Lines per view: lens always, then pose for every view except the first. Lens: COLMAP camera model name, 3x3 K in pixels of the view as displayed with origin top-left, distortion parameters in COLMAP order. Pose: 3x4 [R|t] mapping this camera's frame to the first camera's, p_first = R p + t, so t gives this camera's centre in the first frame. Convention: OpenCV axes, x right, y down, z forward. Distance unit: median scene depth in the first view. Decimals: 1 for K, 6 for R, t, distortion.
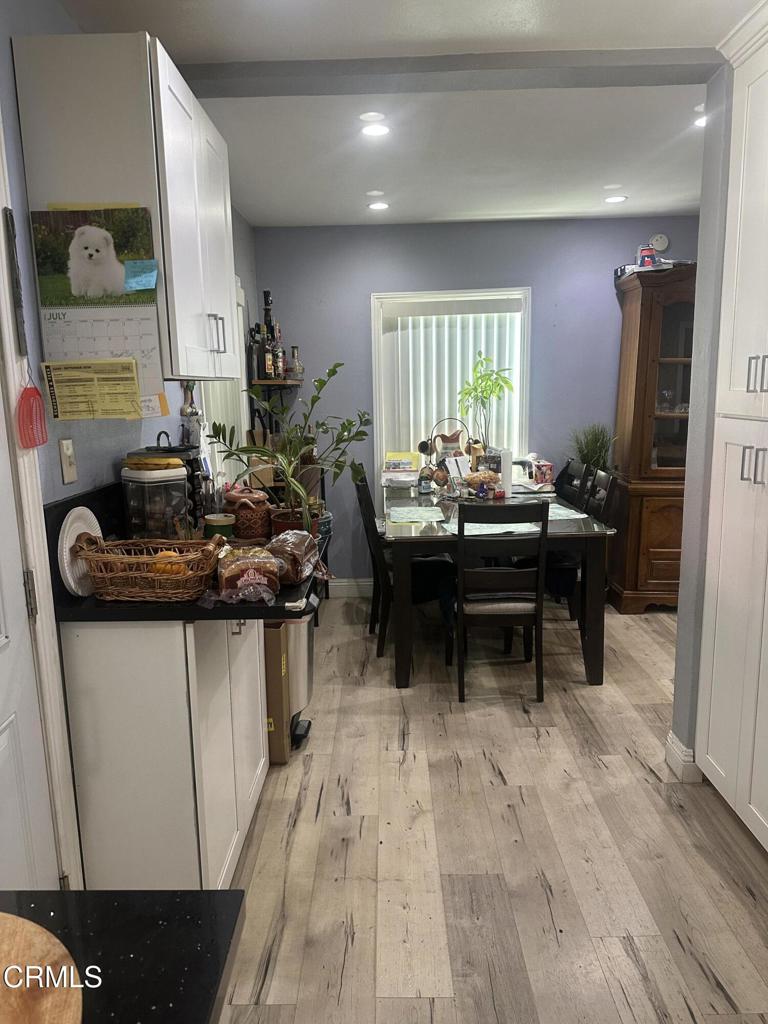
lens RADIAL K [[721.1, 0, 380.9], [0, 721.1, 505.9], [0, 0, 1]] dist [0.056272, -0.075727]
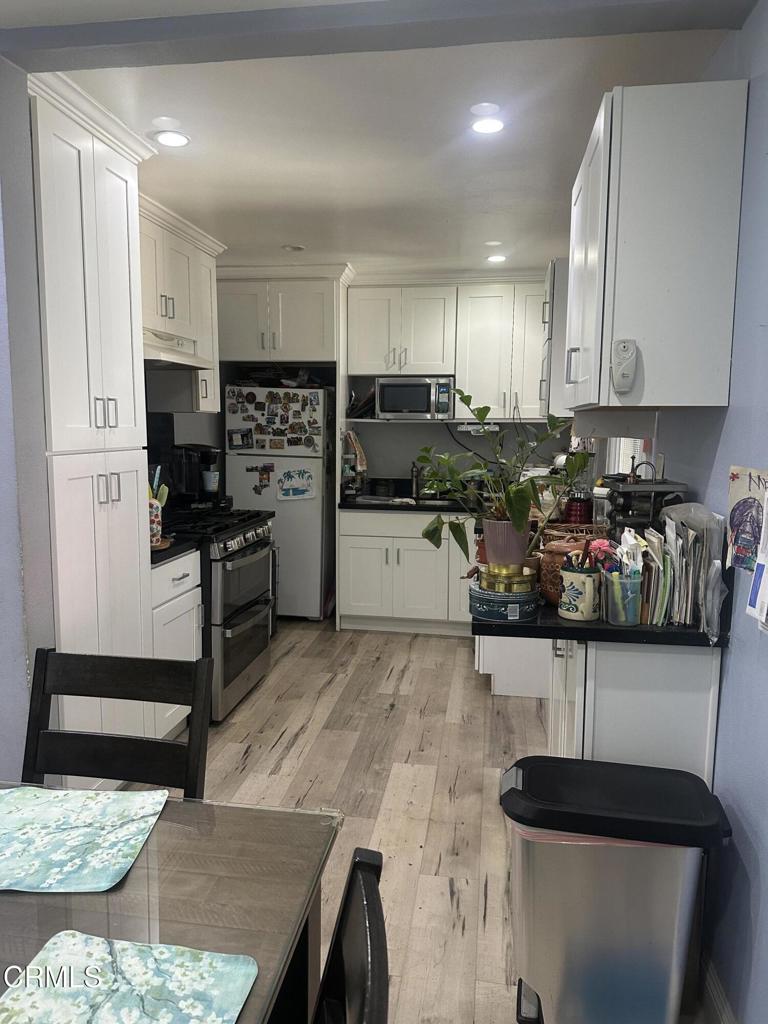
lens RADIAL K [[721.1, 0, 376.3], [0, 721.1, 515.3], [0, 0, 1]] dist [0.056272, -0.075727]
pose [[-0.987642, -0.007825, 0.156529, -0.056369], [0.038559, 0.955921, 0.291081, -0.179660], [-0.151907, 0.293520, -0.943806, 1.083426]]
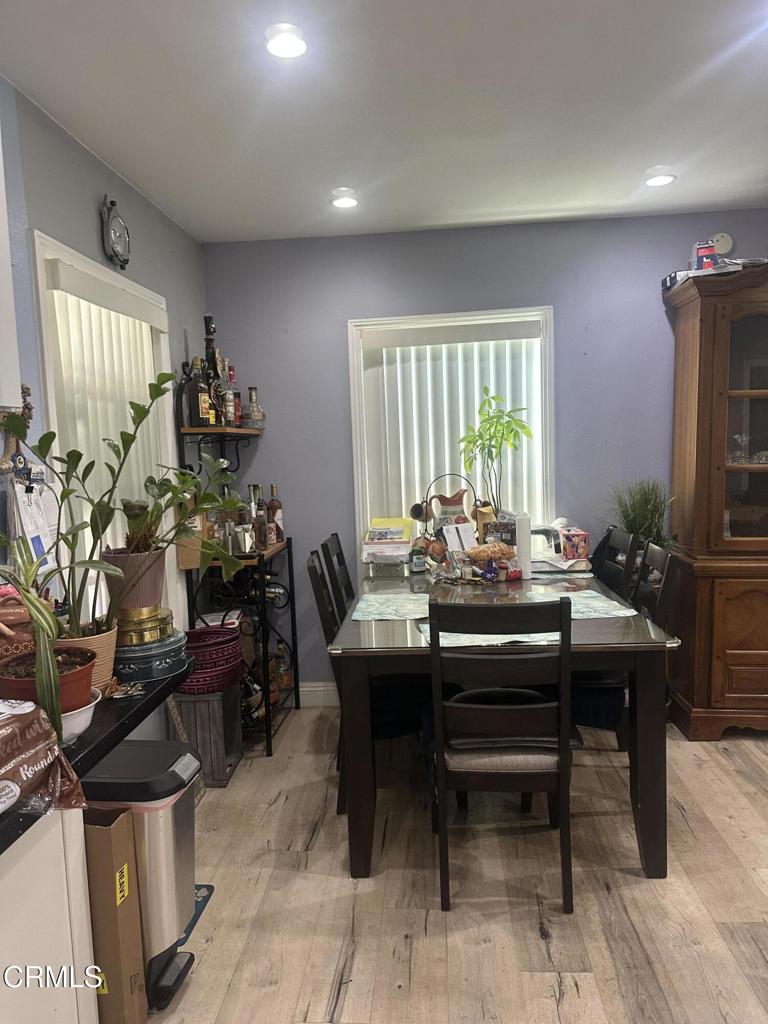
lens RADIAL K [[721.1, 0, 381.2], [0, 721.1, 504.3], [0, 0, 1]] dist [0.056272, -0.075727]
pose [[0.997640, -0.010286, -0.067883, 0.084561], [0.004634, 0.996547, -0.082901, -0.029772], [0.068501, 0.082391, 0.994243, 0.264753]]
